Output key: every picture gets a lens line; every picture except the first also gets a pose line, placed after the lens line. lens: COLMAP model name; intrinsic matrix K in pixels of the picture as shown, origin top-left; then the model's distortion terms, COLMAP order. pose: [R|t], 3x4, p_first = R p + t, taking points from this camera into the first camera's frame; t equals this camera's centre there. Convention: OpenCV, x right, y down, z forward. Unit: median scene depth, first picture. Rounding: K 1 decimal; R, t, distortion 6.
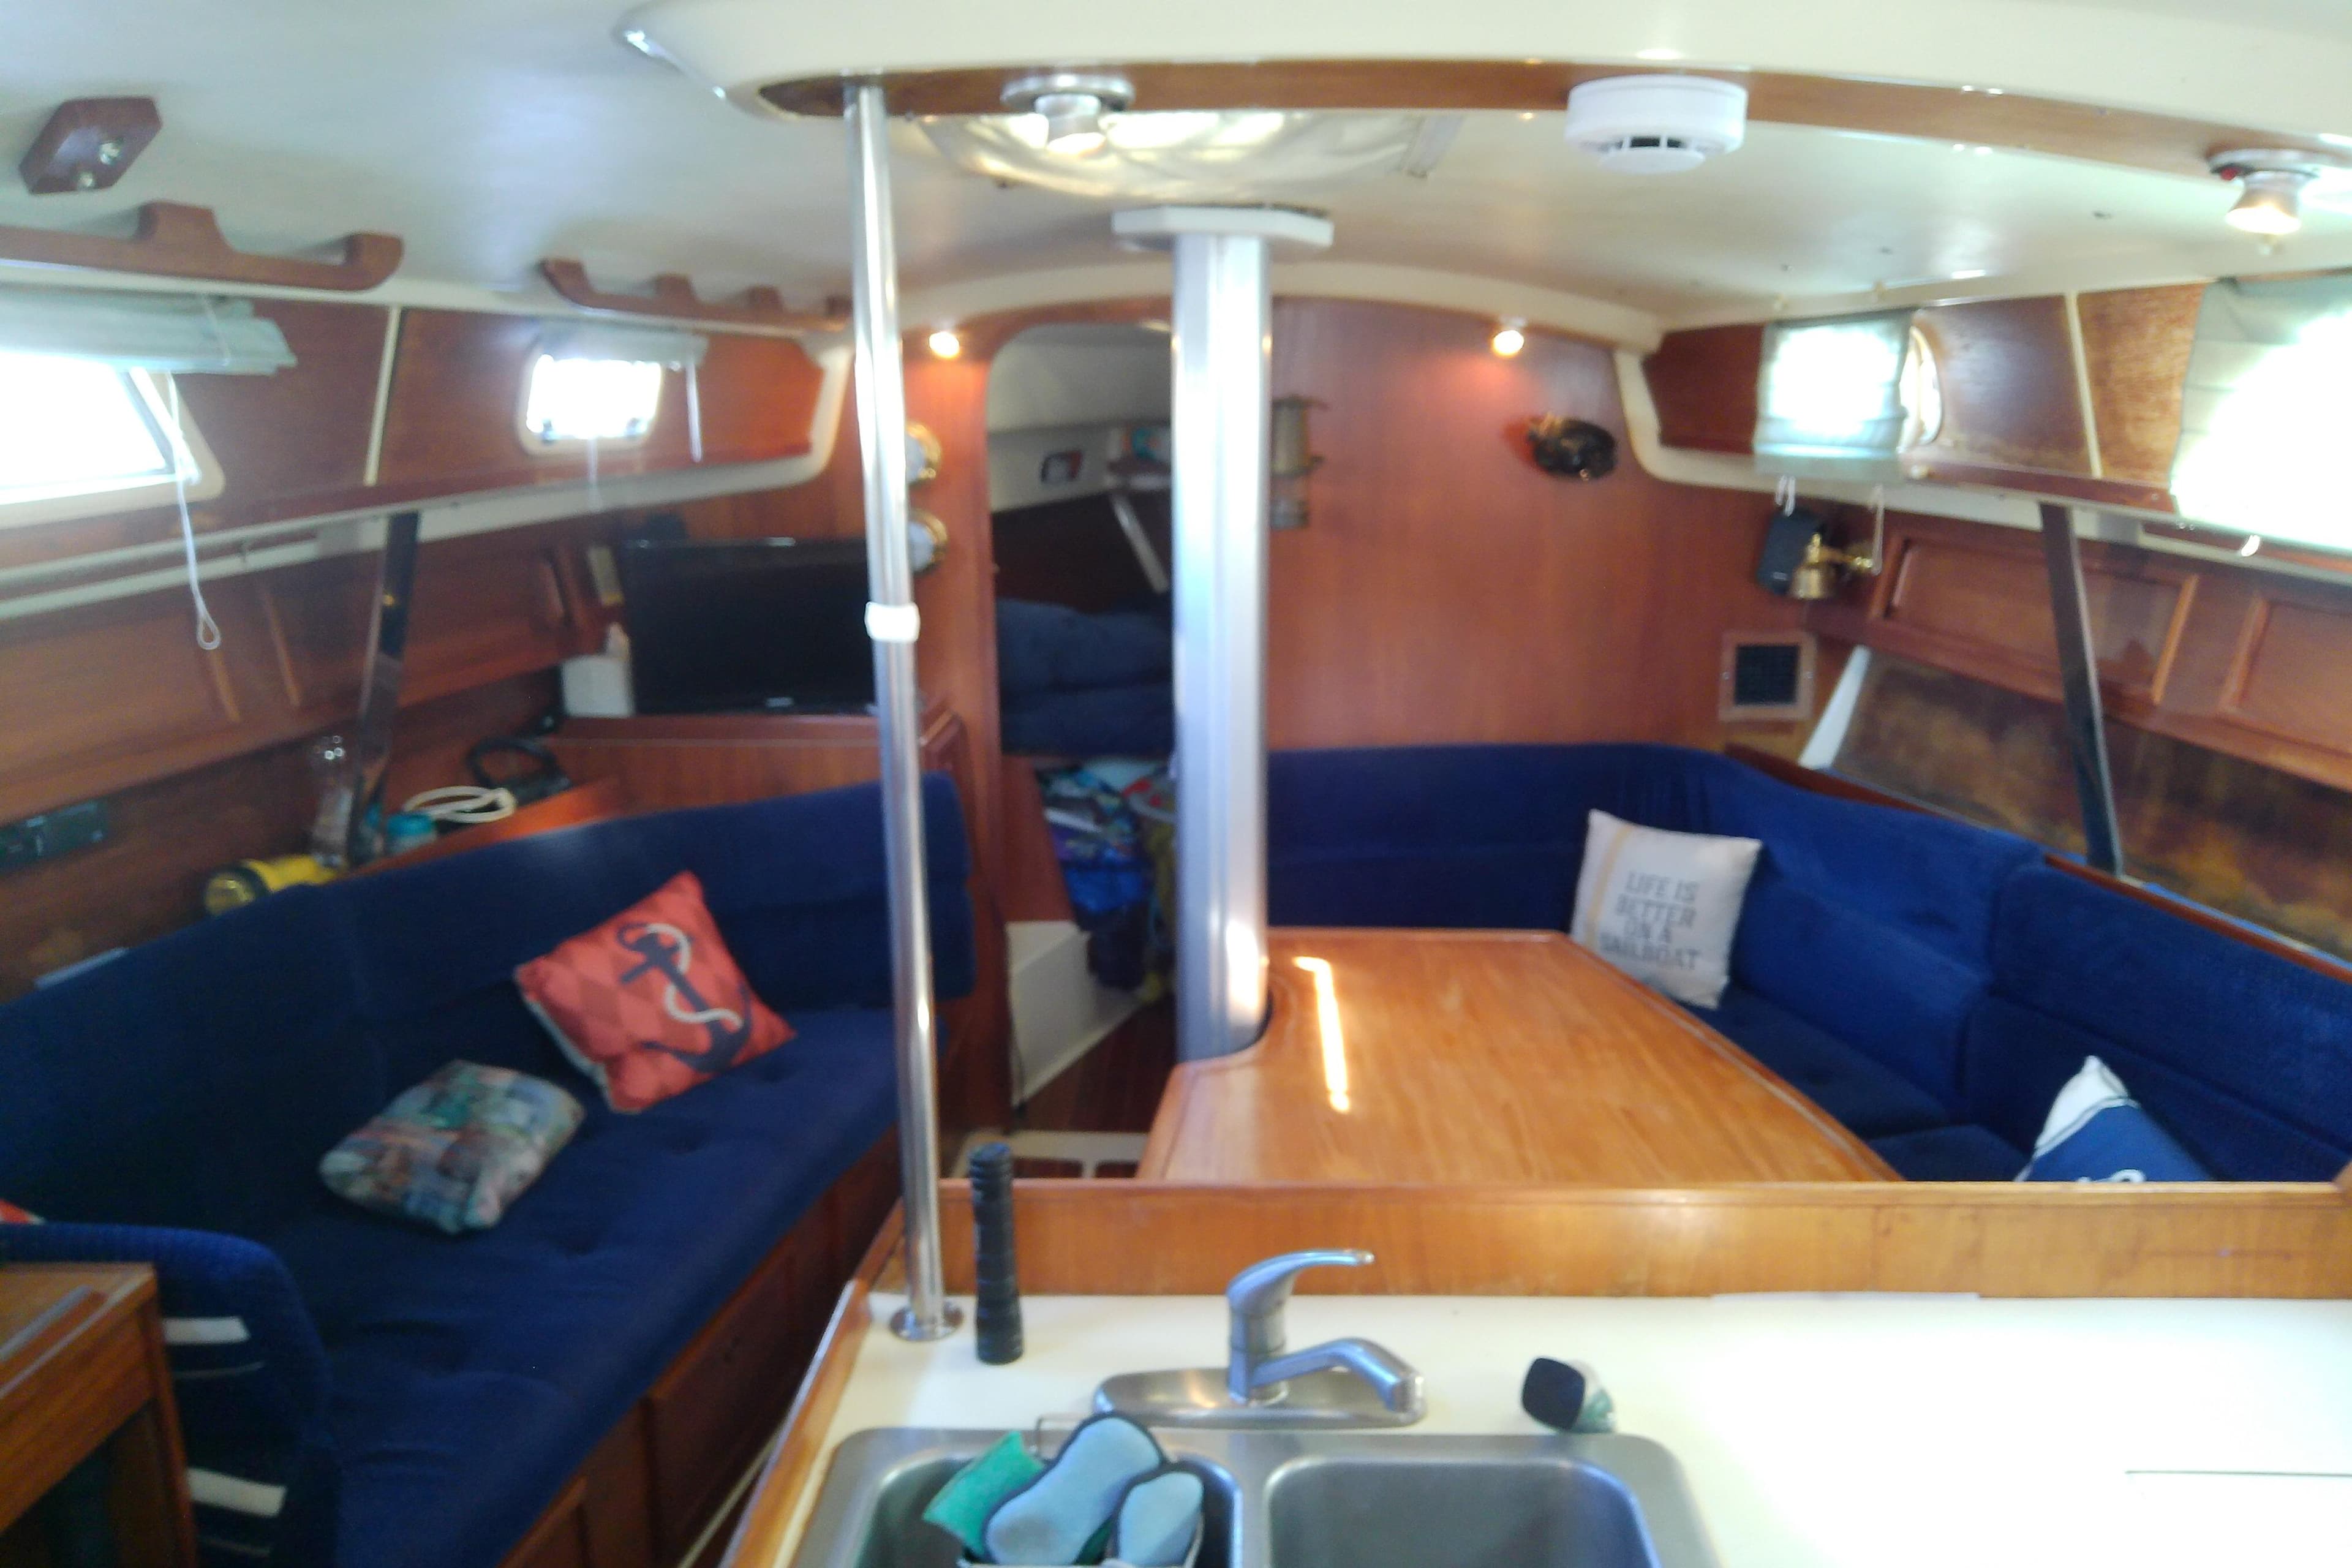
lens RADIAL K [[1728.7, 0, 1200.9], [0, 1728.7, 776.7], [0, 0, 1]] dist [0.047792, -0.063300]
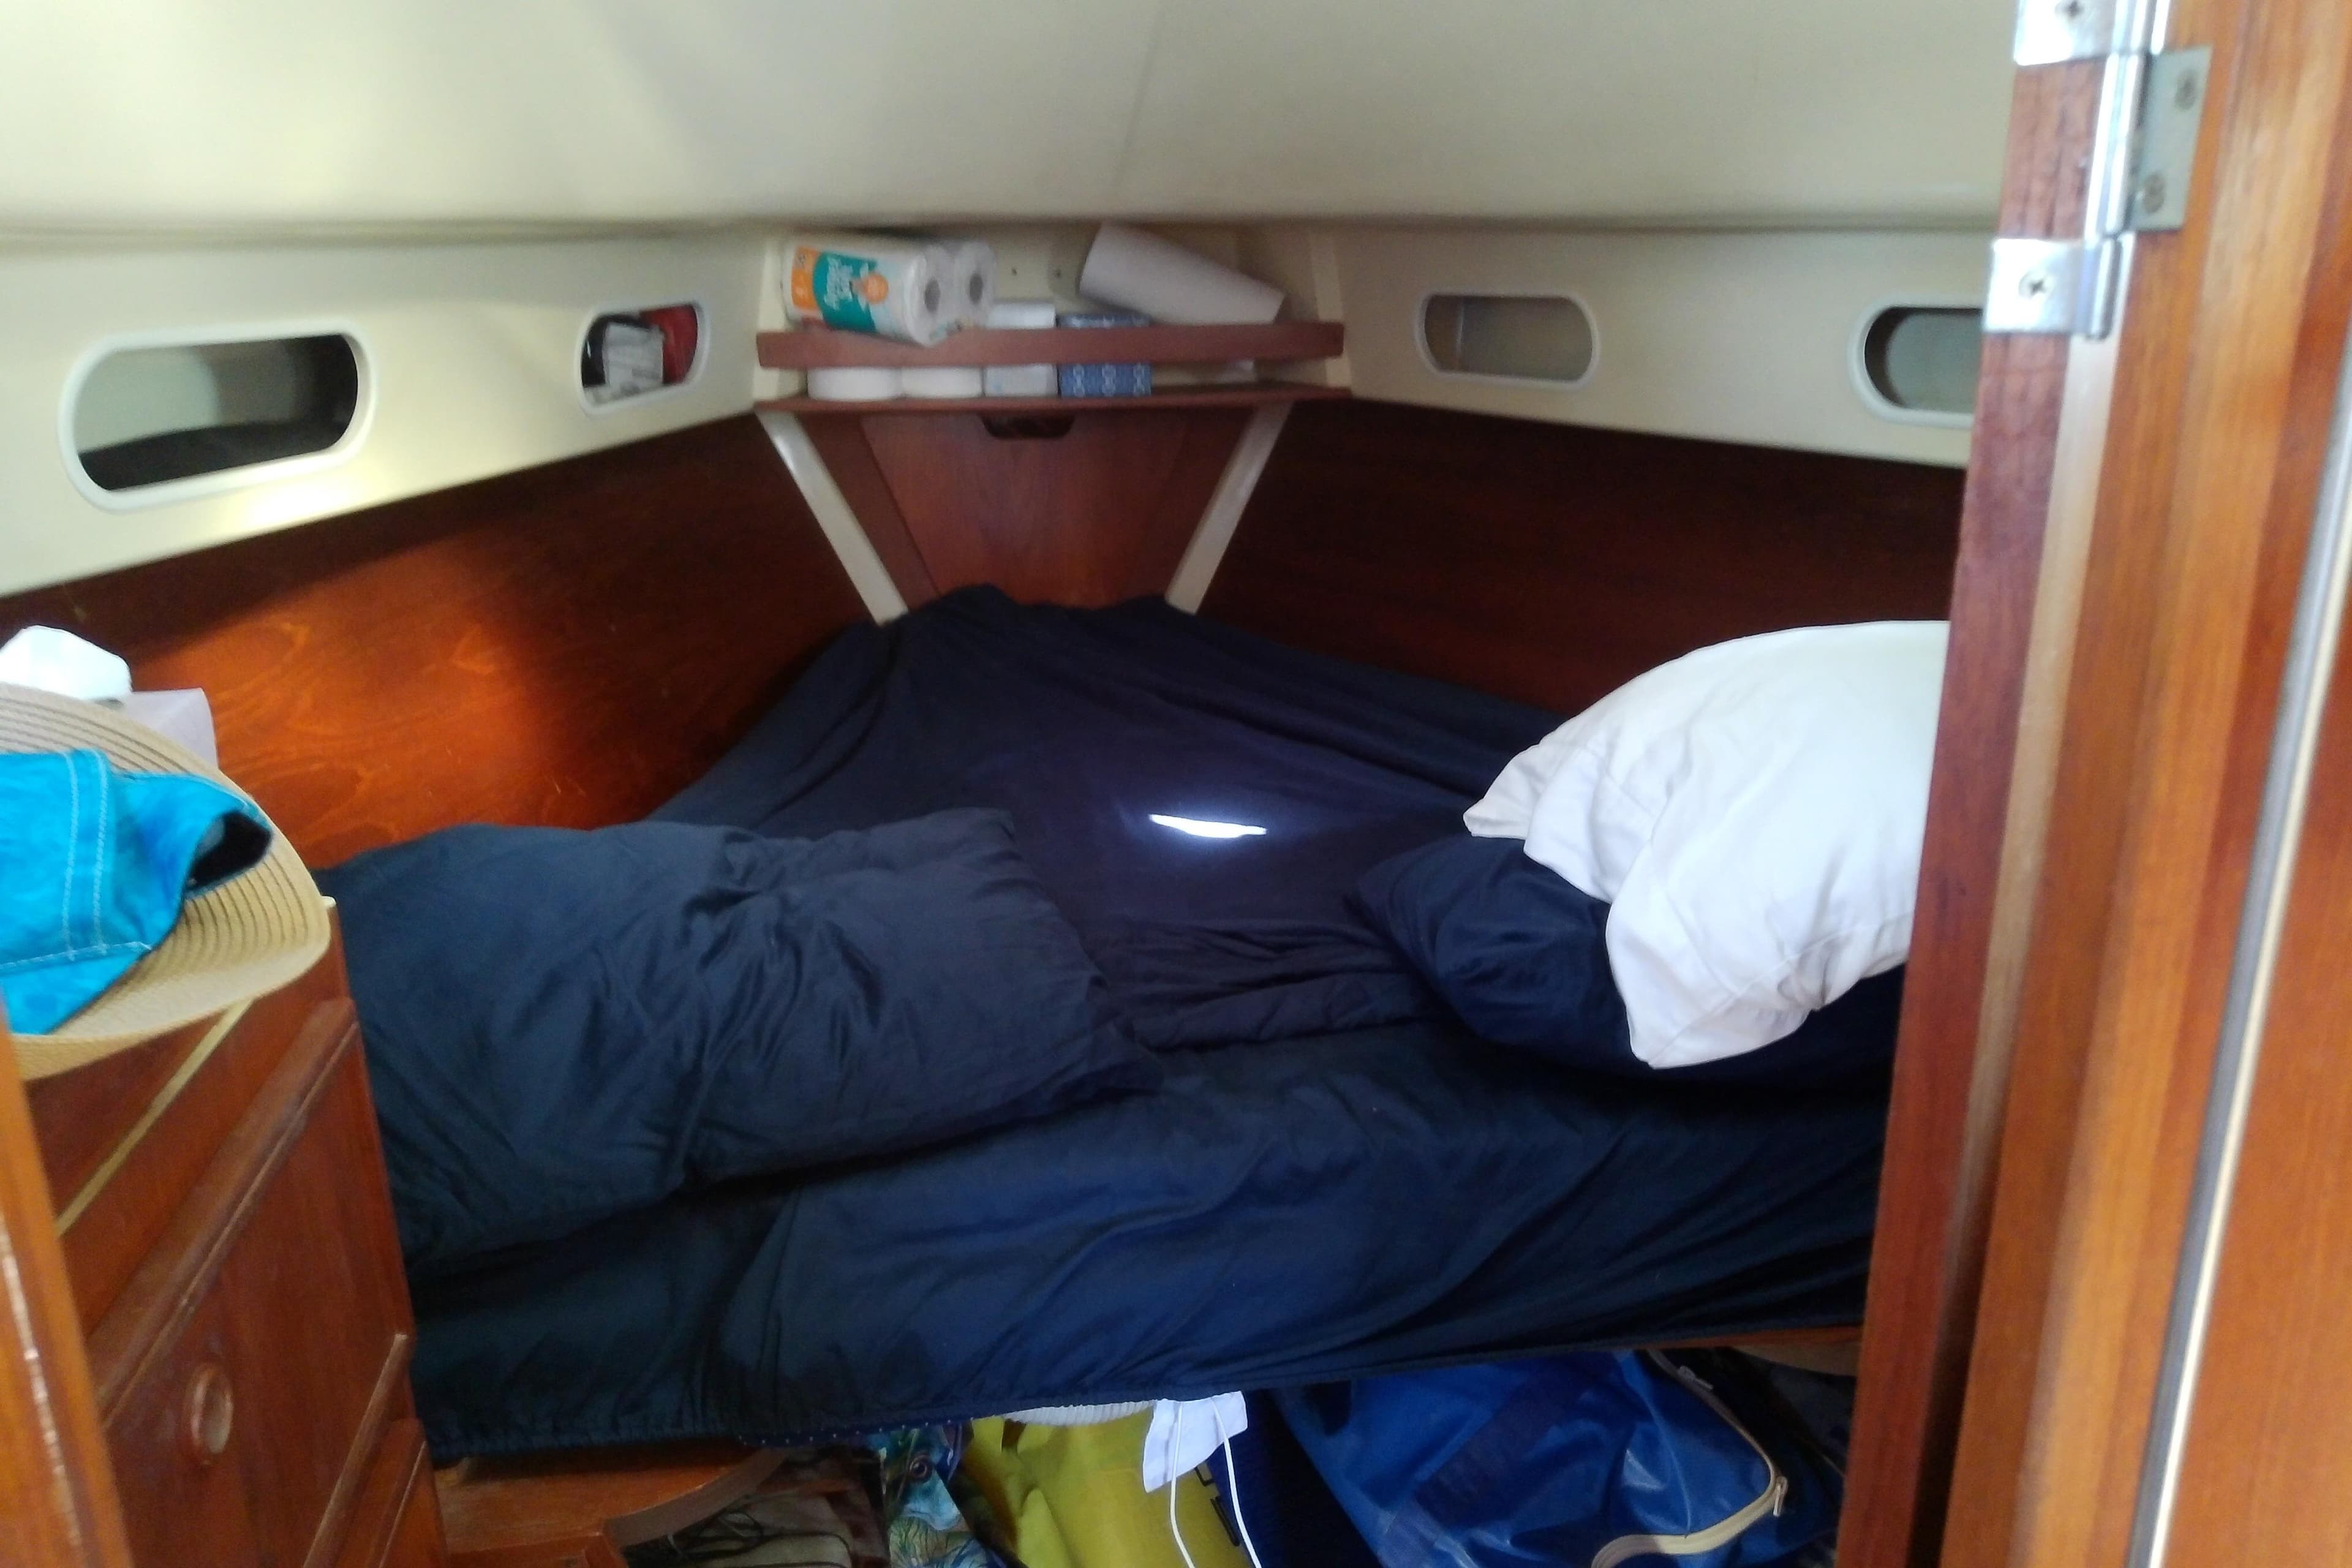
lens RADIAL K [[1728.7, 0, 1185.6], [0, 1728.7, 800.0], [0, 0, 1]] dist [0.047792, -0.063300]
pose [[0.984684, -0.052202, 0.166348, -0.020529], [0.036876, 0.994896, 0.093927, -0.078778], [-0.170402, -0.086354, 0.981583, 0.415720]]
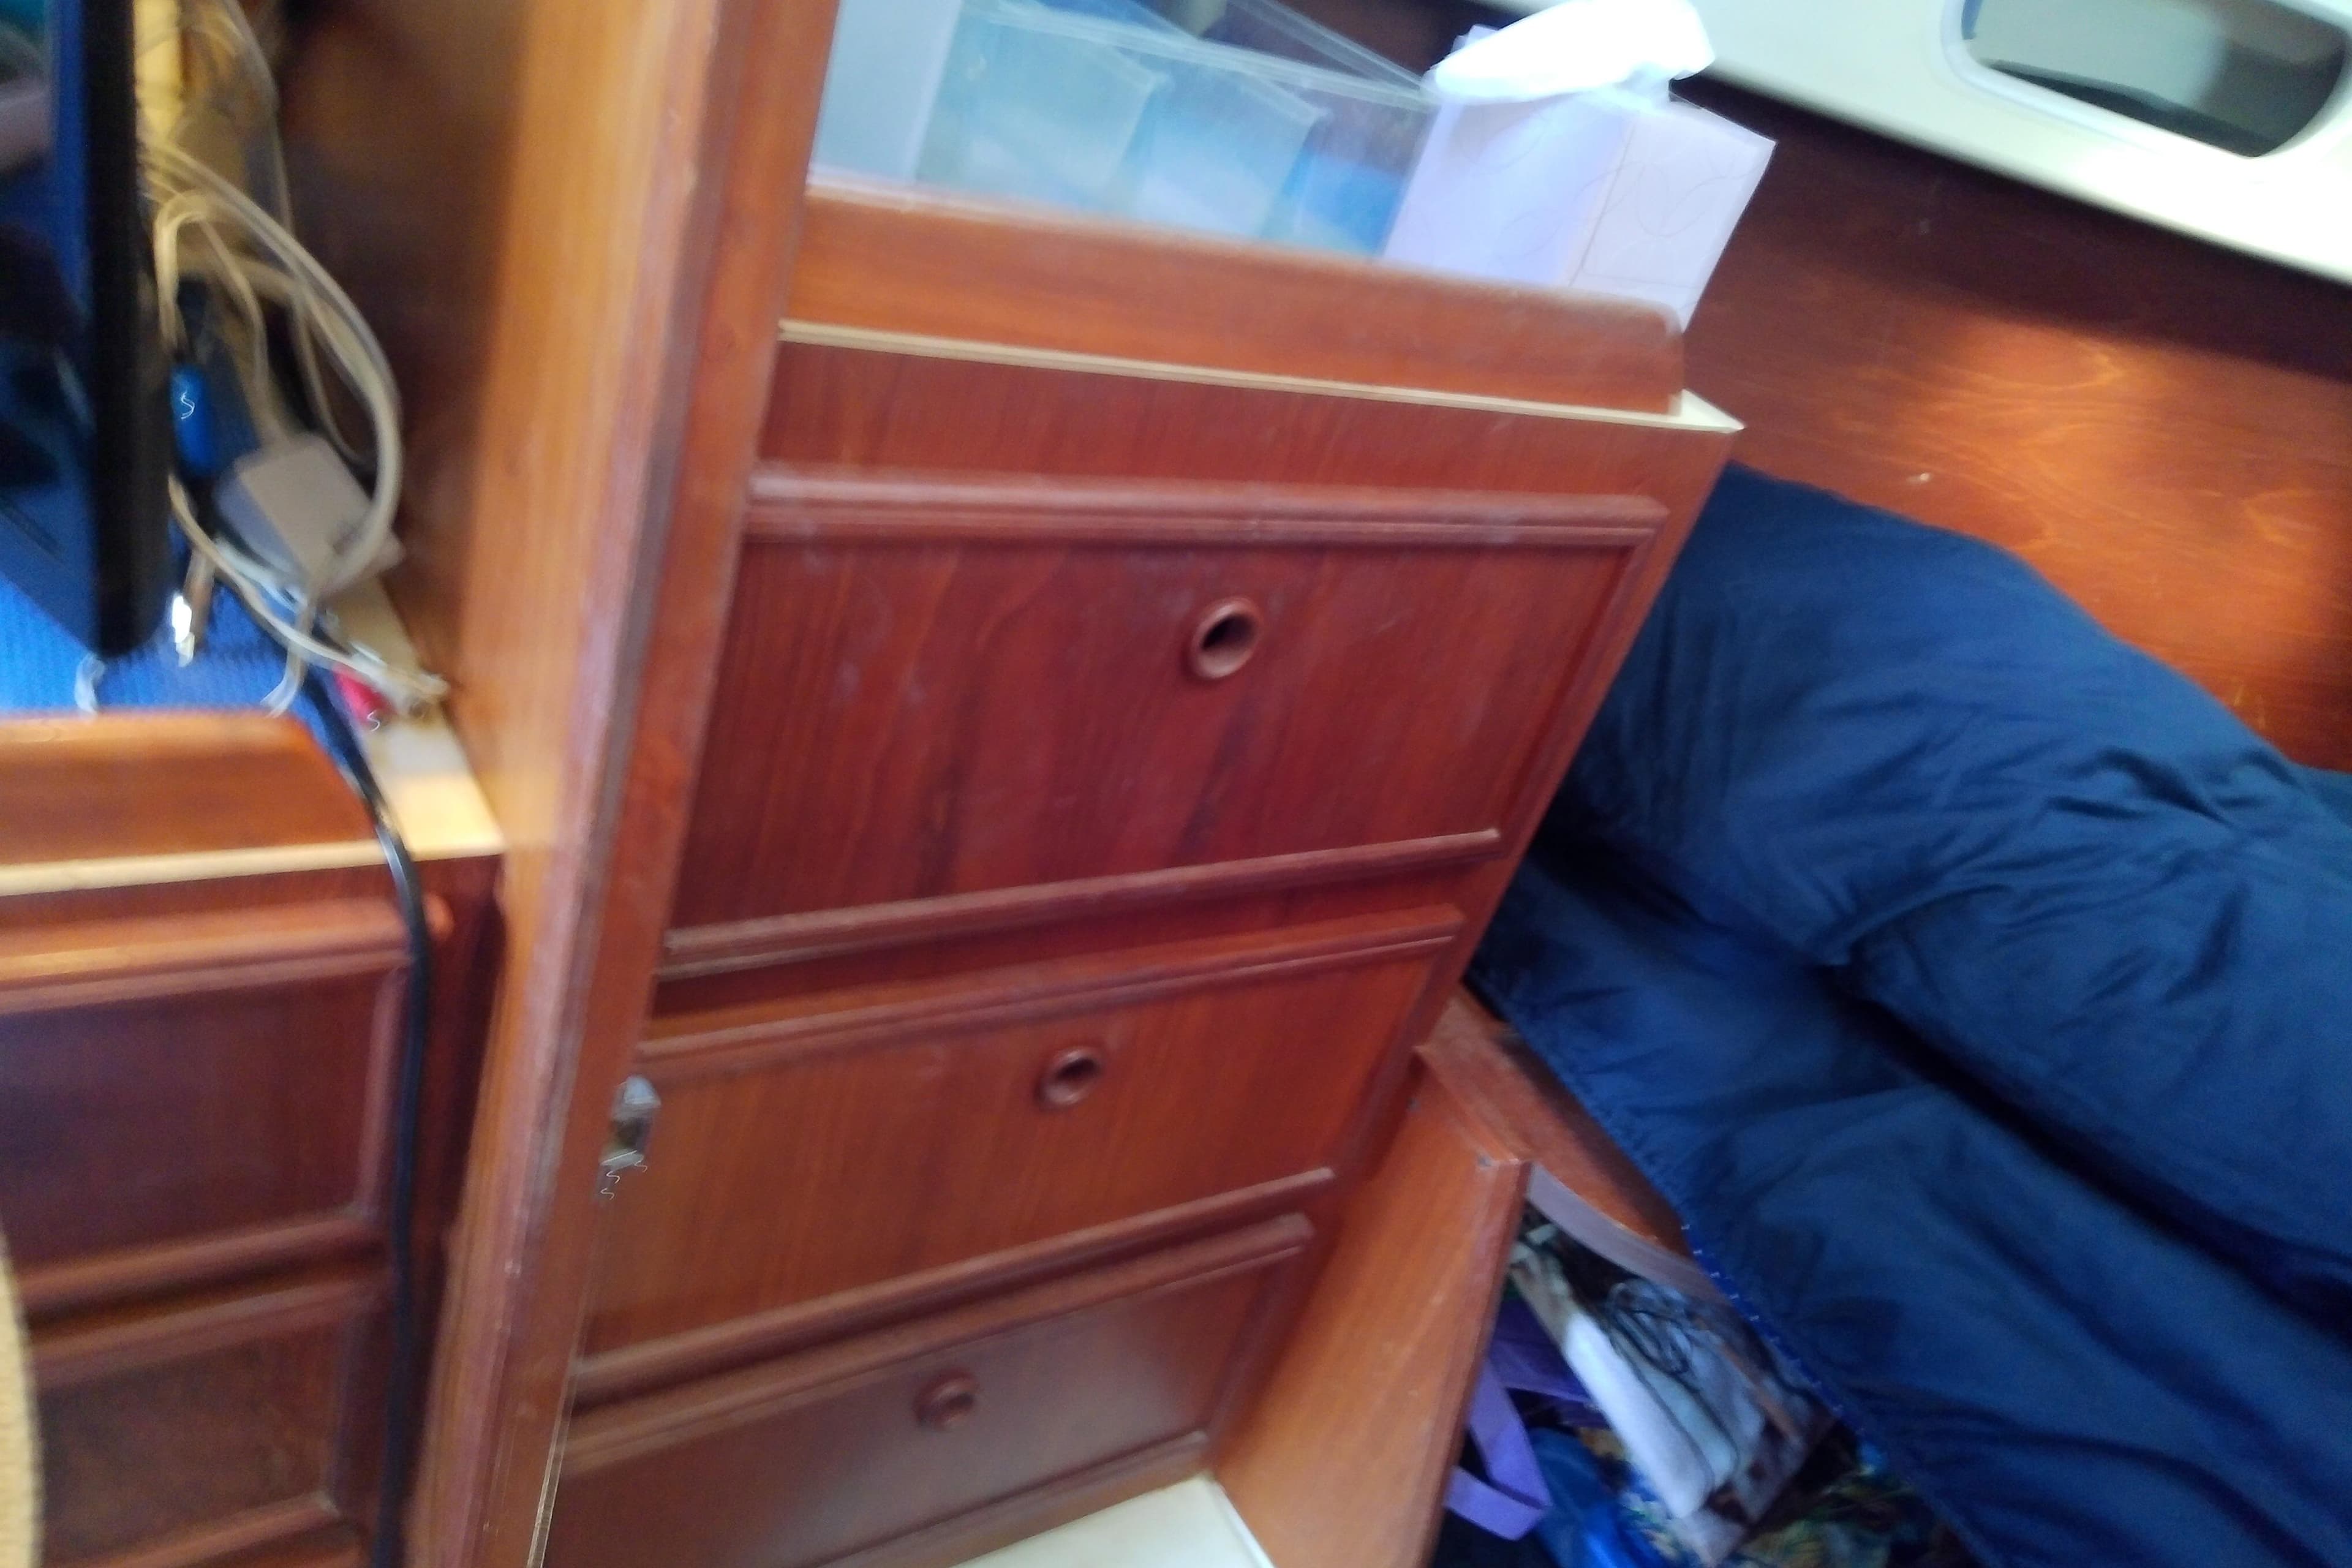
lens RADIAL K [[1728.7, 0, 1181.0], [0, 1728.7, 778.8], [0, 0, 1]] dist [0.047792, -0.063300]
pose [[0.508294, 0.587607, -0.629567, 0.006676], [-0.475833, 0.800953, 0.363397, -0.067876], [0.717788, 0.114856, 0.686723, 0.444146]]
